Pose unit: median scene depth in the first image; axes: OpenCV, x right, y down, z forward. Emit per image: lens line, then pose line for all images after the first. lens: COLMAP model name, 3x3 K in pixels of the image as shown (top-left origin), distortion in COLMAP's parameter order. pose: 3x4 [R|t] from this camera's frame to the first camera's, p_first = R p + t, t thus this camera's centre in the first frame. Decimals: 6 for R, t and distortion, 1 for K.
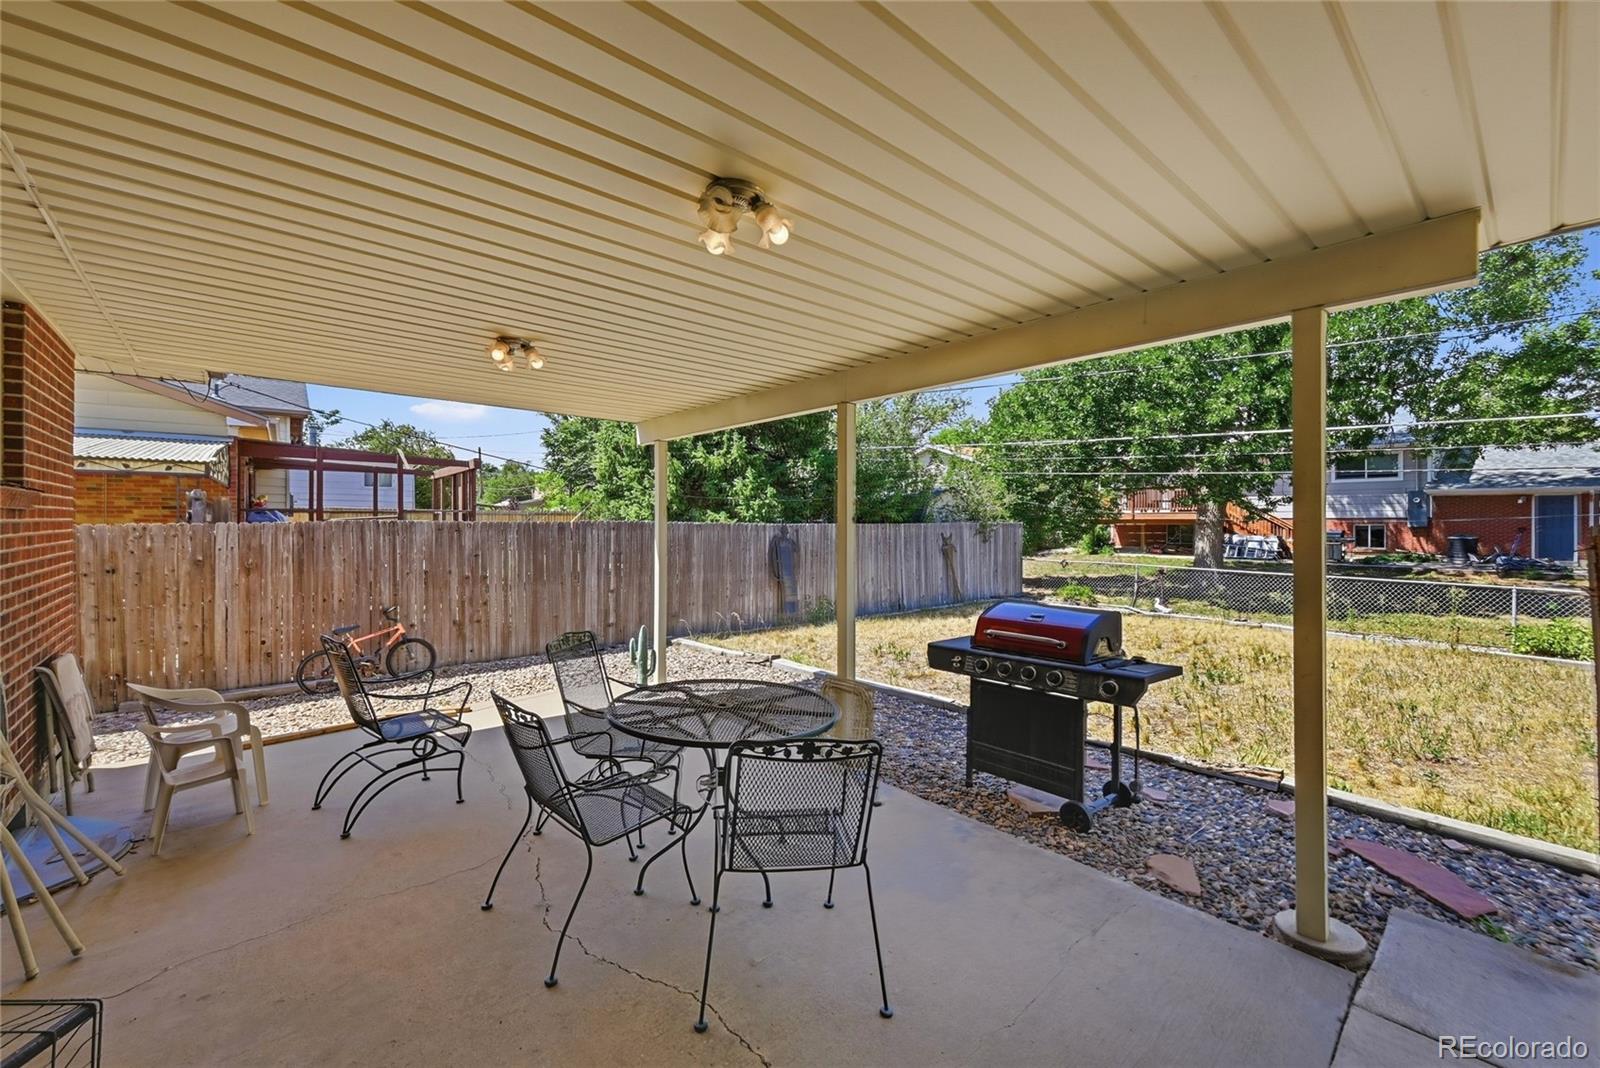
lens RADIAL K [[645.5, 0, 791.4], [0, 645.5, 522.9], [0, 0, 1]] dist [0.000147, -0.000153]
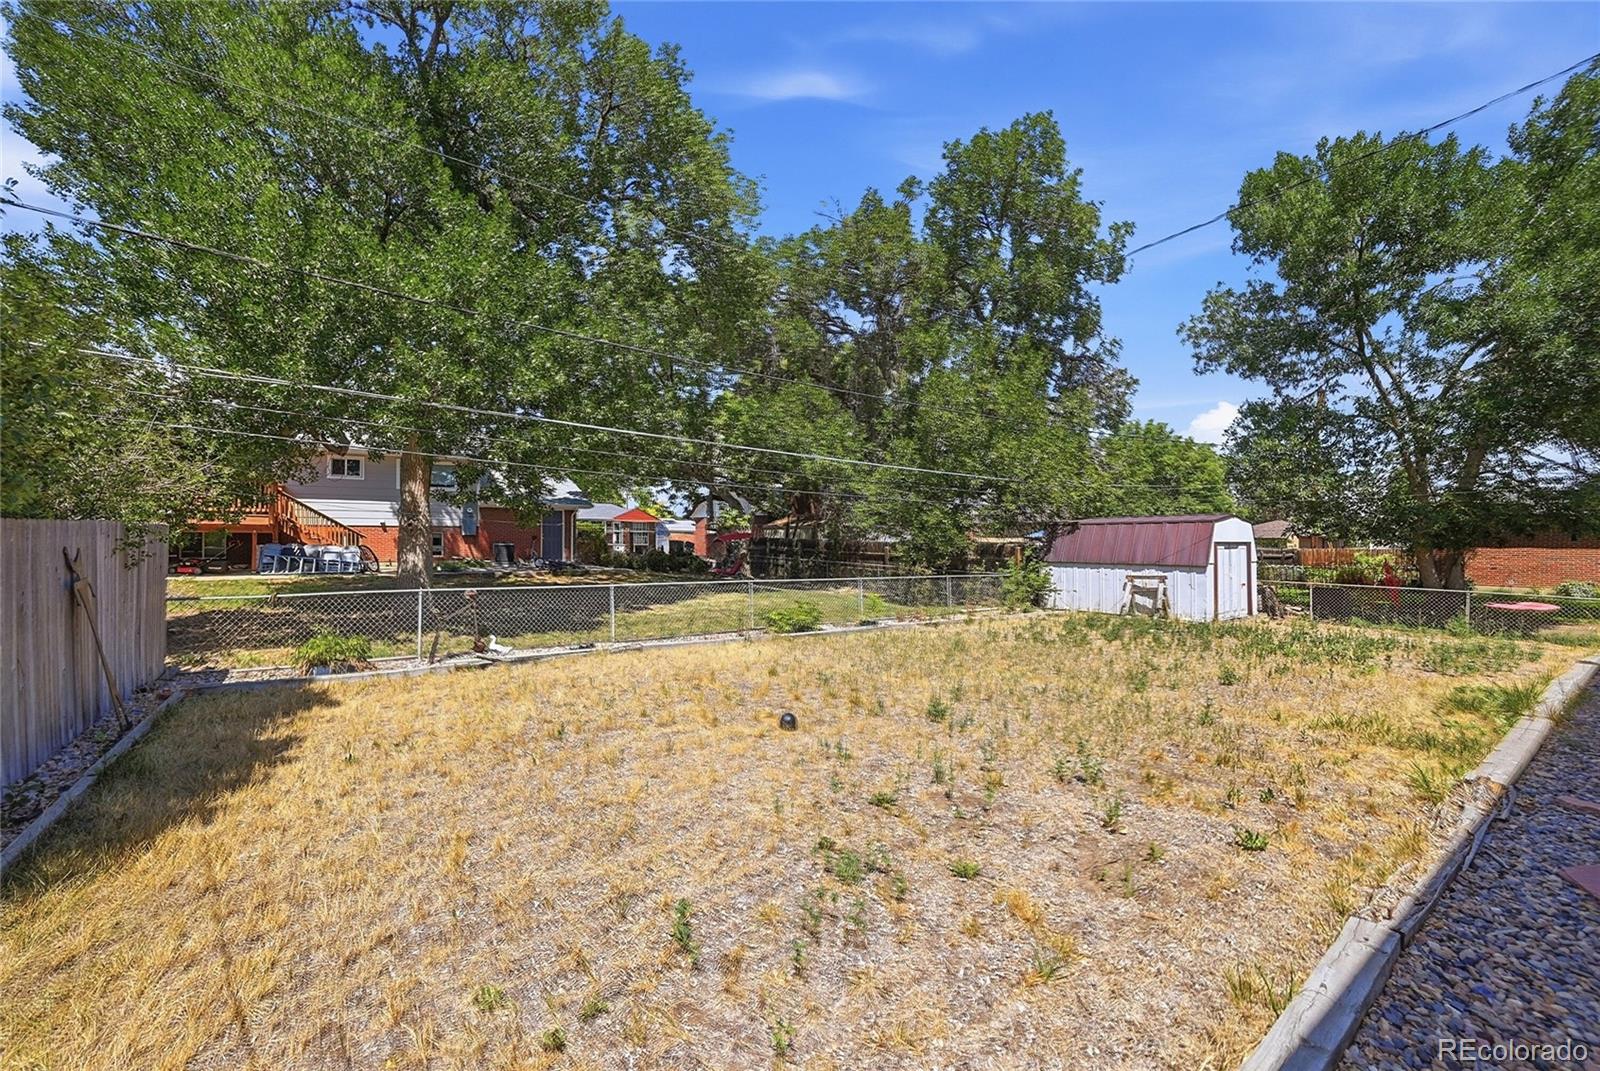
lens RADIAL K [[639.4, 0, 791.1], [0, 639.4, 504.5], [0, 0, 1]] dist [-0.001007, -0.000100]
pose [[0.106535, 0.047342, 0.993181, -0.057215], [-0.003245, 0.998877, -0.047266, 0.003819], [-0.994304, 0.001813, 0.106569, 0.368176]]
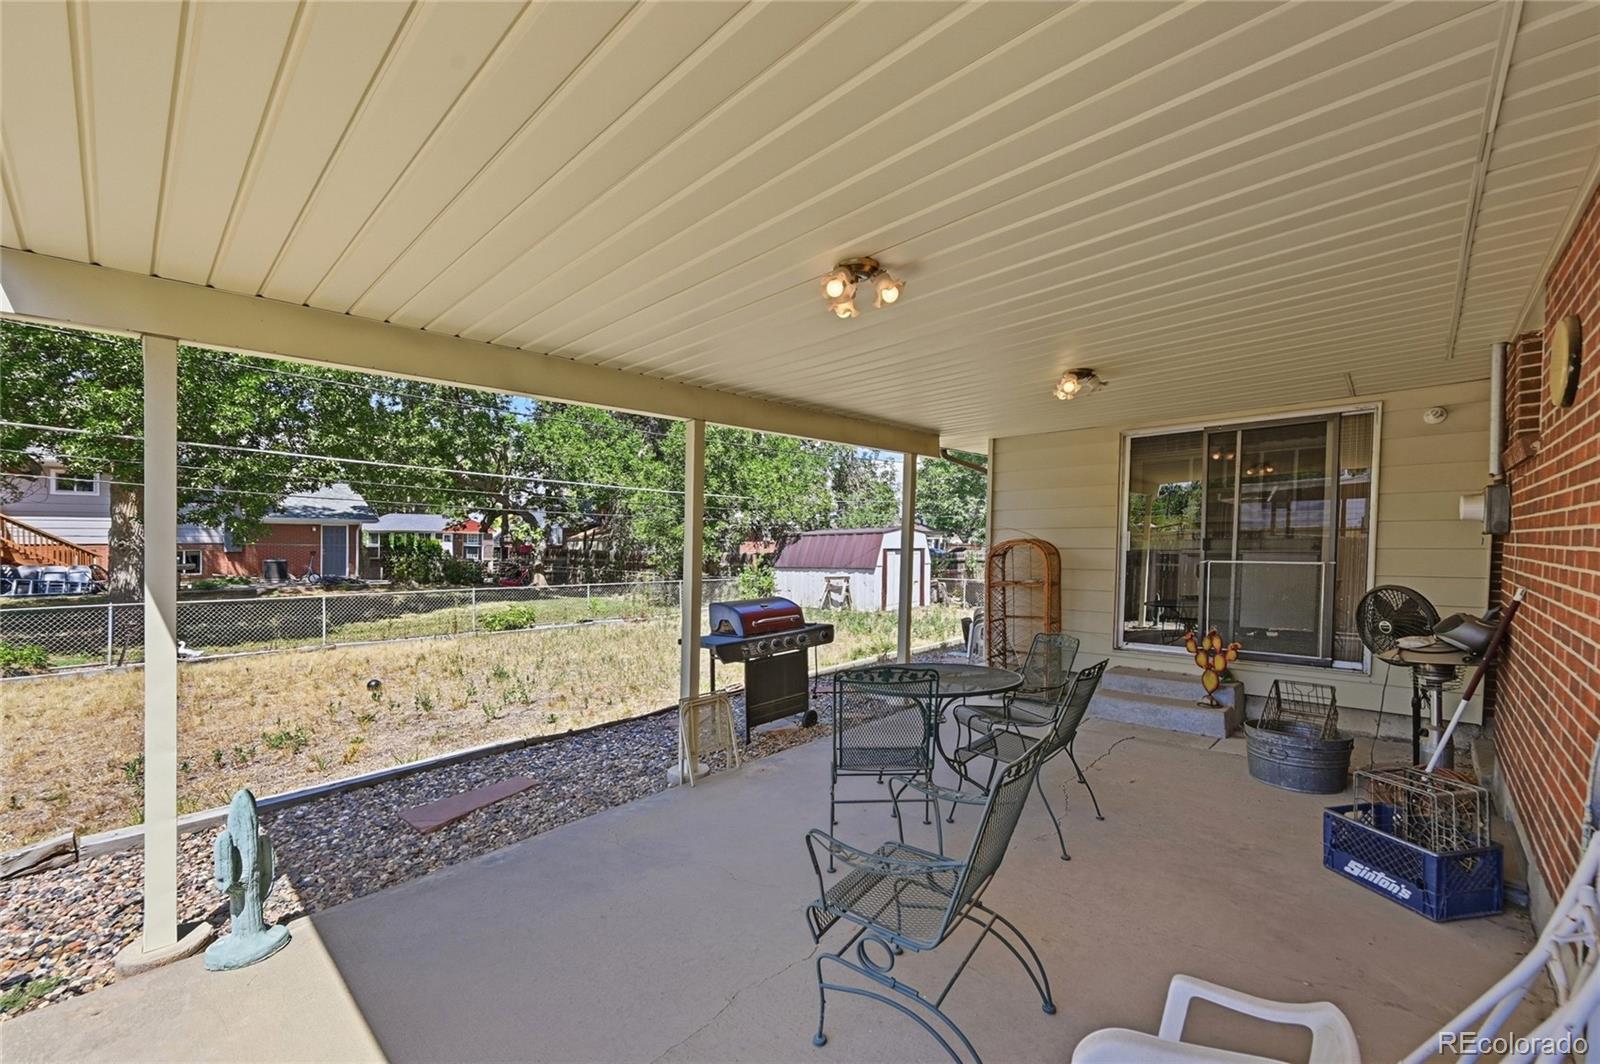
lens RADIAL K [[639.5, 0, 798.3], [0, 639.5, 524.7], [0, 0, 1]] dist [0.000495, -0.000154]
pose [[-0.098624, 0.028744, 0.994710, -0.191391], [0.010249, 0.999559, -0.027868, 0.000109], [-0.995072, 0.007446, -0.098875, 0.187087]]
